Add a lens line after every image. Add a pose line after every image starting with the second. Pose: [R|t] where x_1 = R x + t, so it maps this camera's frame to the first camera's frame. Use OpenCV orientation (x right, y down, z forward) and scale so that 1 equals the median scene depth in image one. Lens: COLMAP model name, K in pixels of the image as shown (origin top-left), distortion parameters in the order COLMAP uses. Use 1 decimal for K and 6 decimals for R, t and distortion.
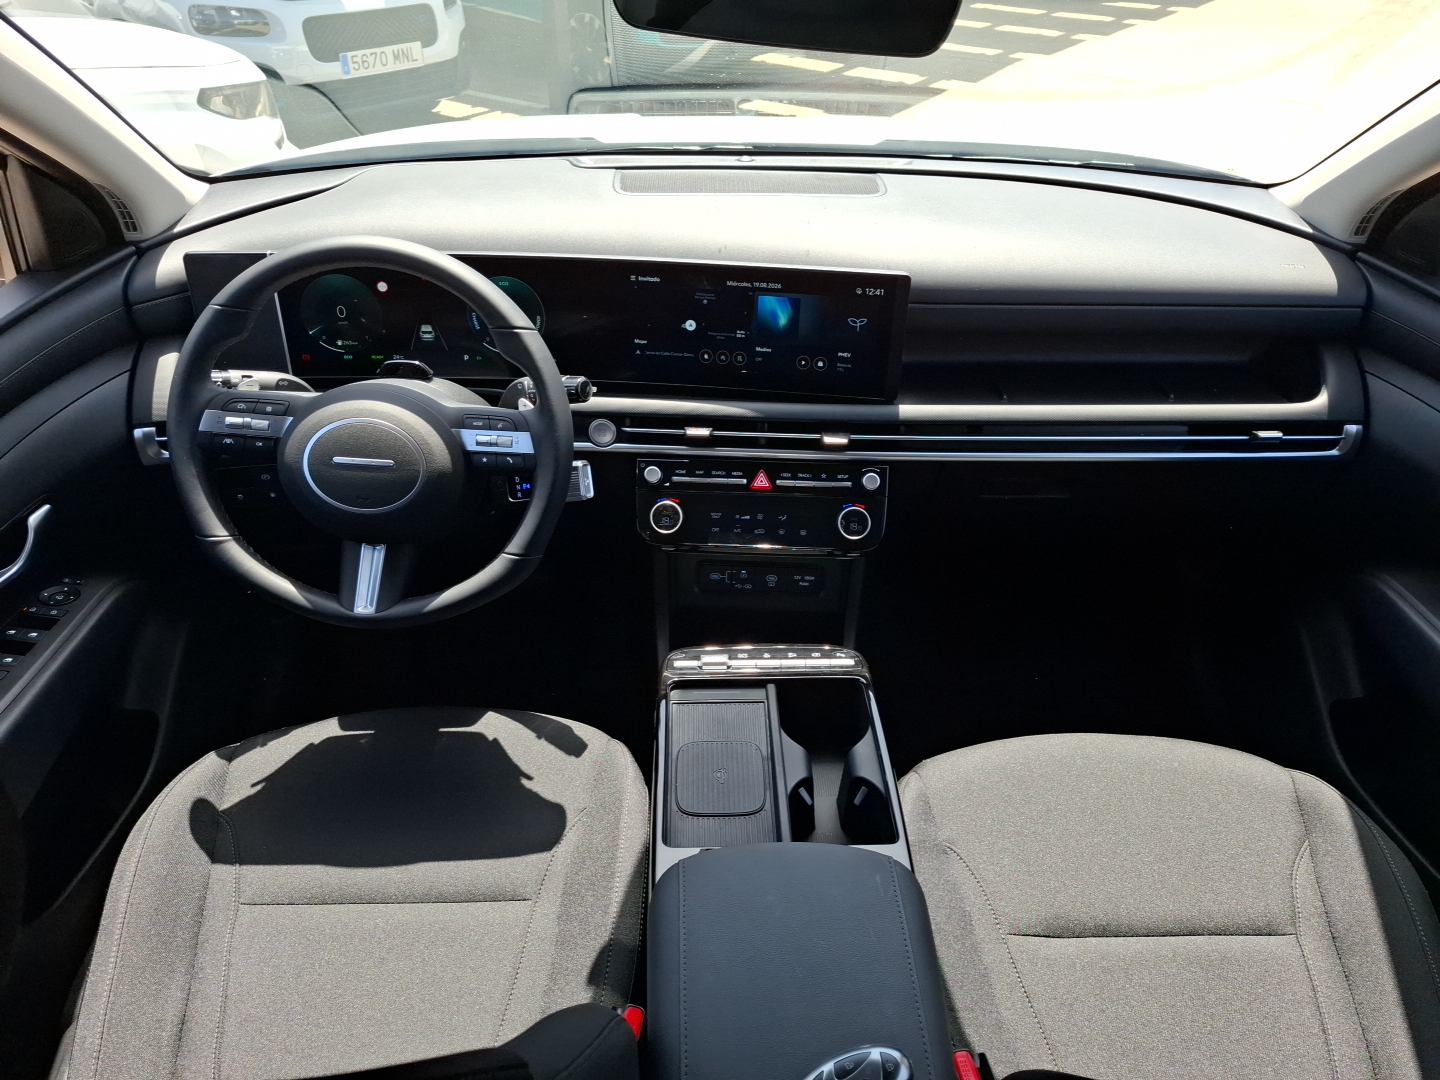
lens RADIAL K [[952.3, 0, 722.8], [0, 952.3, 593.1], [0, 0, 1]] dist [0.083297, -0.073081]
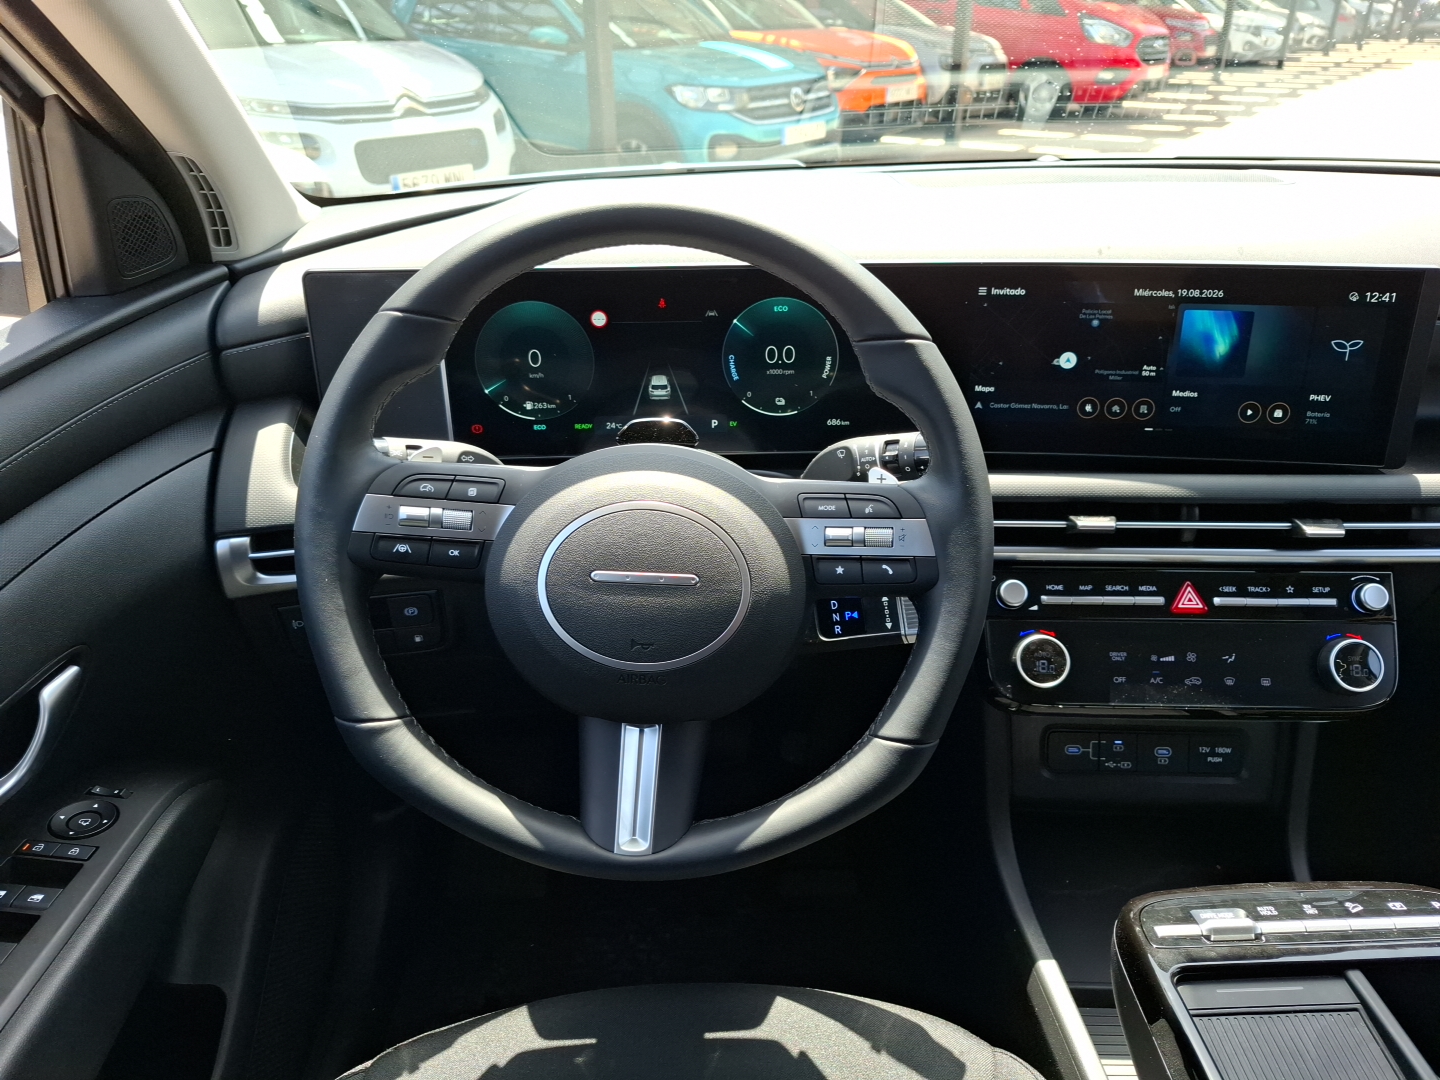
lens RADIAL K [[966.7, 0, 718.6], [0, 966.7, 609.7], [0, 0, 1]] dist [0.122451, -0.143347]
pose [[0.999596, -0.020226, -0.019956, -0.269284], [0.017809, 0.993250, -0.114618, -0.045422], [0.022140, 0.114216, 0.993209, 0.378428]]
